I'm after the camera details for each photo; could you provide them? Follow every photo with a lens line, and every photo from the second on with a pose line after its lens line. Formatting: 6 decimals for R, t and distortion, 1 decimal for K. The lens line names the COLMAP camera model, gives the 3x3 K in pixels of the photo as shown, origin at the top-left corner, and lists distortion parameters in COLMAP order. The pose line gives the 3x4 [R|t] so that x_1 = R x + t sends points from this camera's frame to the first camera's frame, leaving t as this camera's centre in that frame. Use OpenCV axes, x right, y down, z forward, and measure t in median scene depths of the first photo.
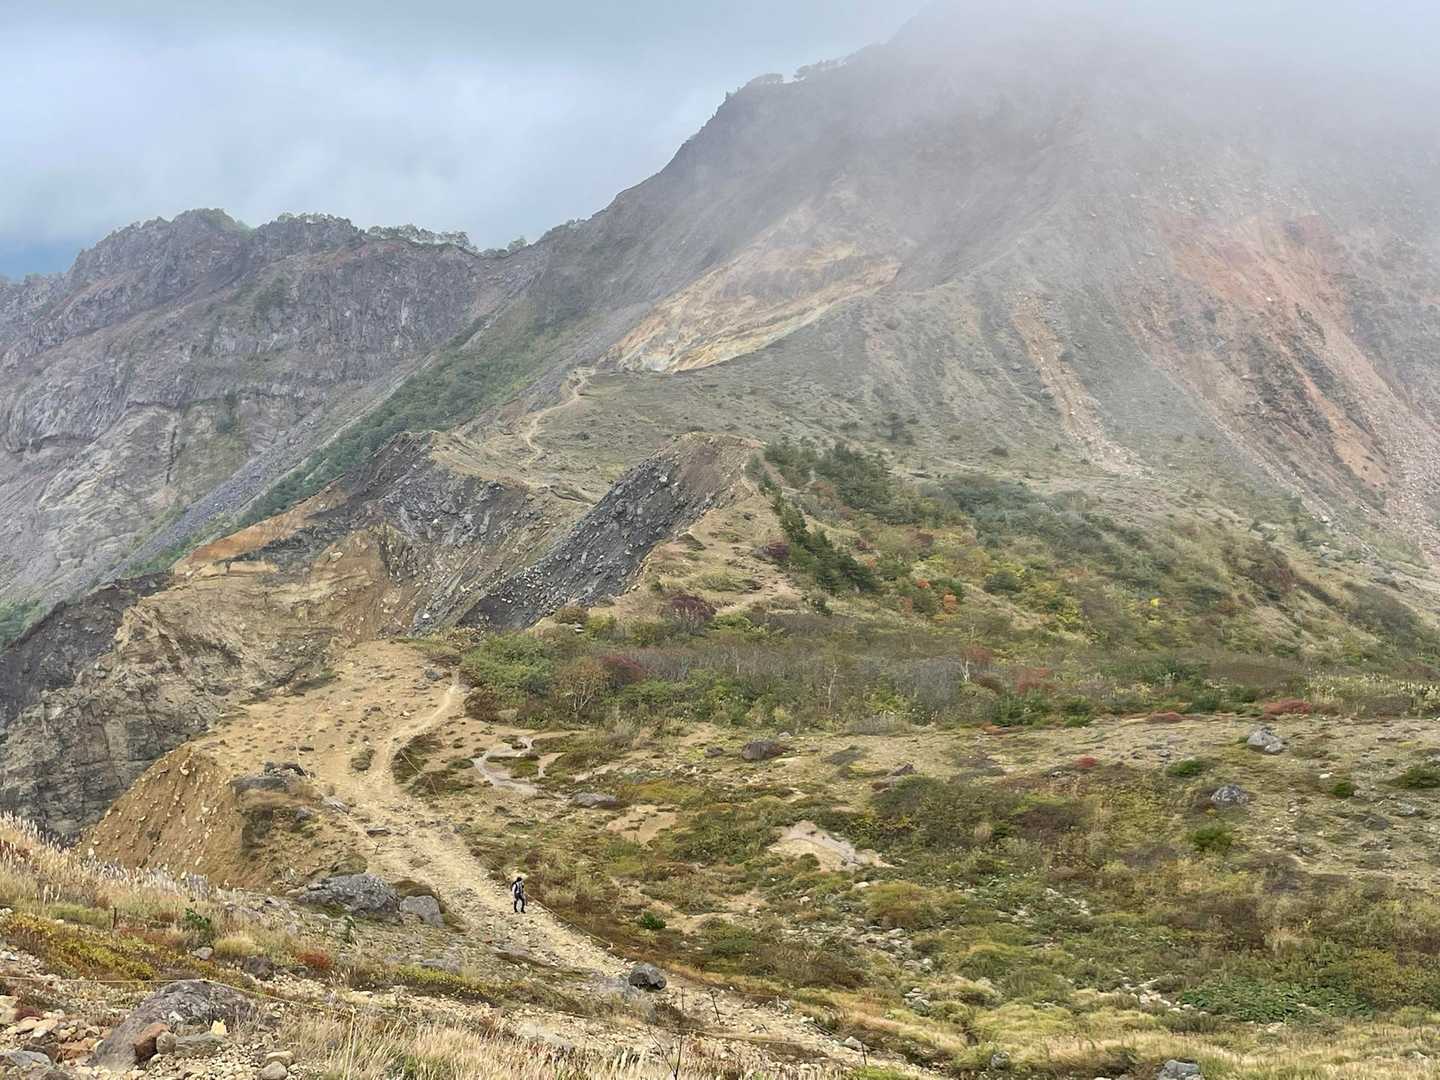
lens RADIAL K [[1886.5, 0, 724.5], [0, 1886.5, 535.9], [0, 0, 1]] dist [0.173708, 0.000000]
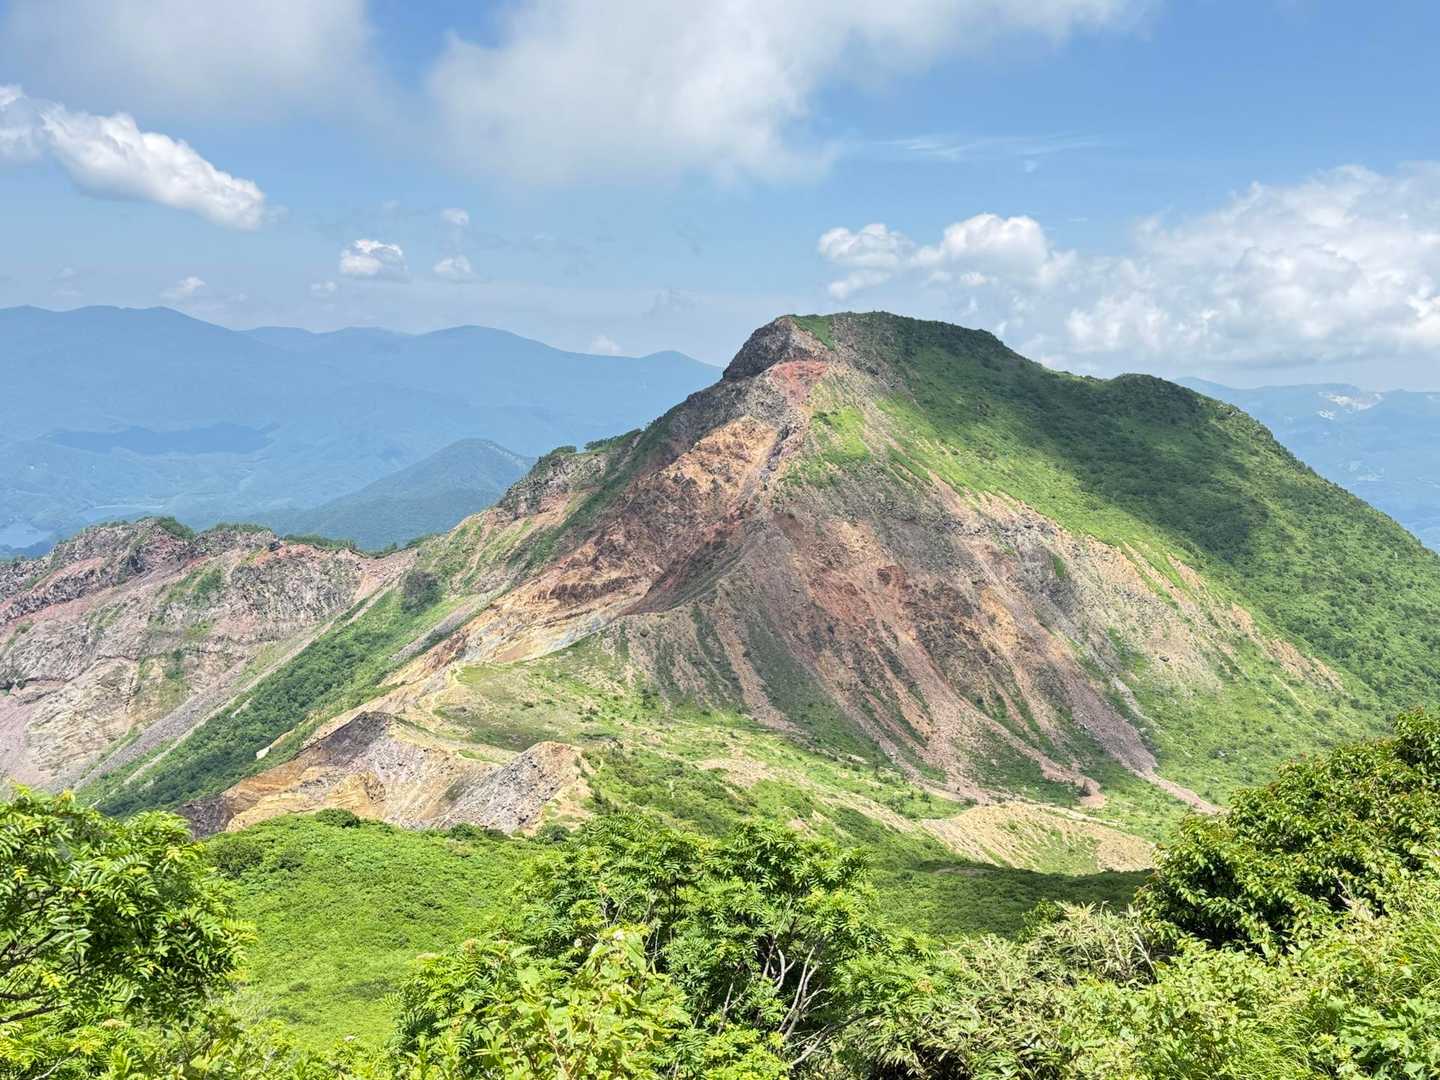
lens RADIAL K [[1466.5, 0, 720.6], [0, 1466.5, 533.6], [0, 0, 1]] dist [0.094940, 0.000000]
pose [[0.990707, 0.021531, 0.134295, -0.014853], [-0.003132, 0.990740, -0.135739, -0.017475], [-0.135974, 0.134057, 0.981601, -0.212913]]
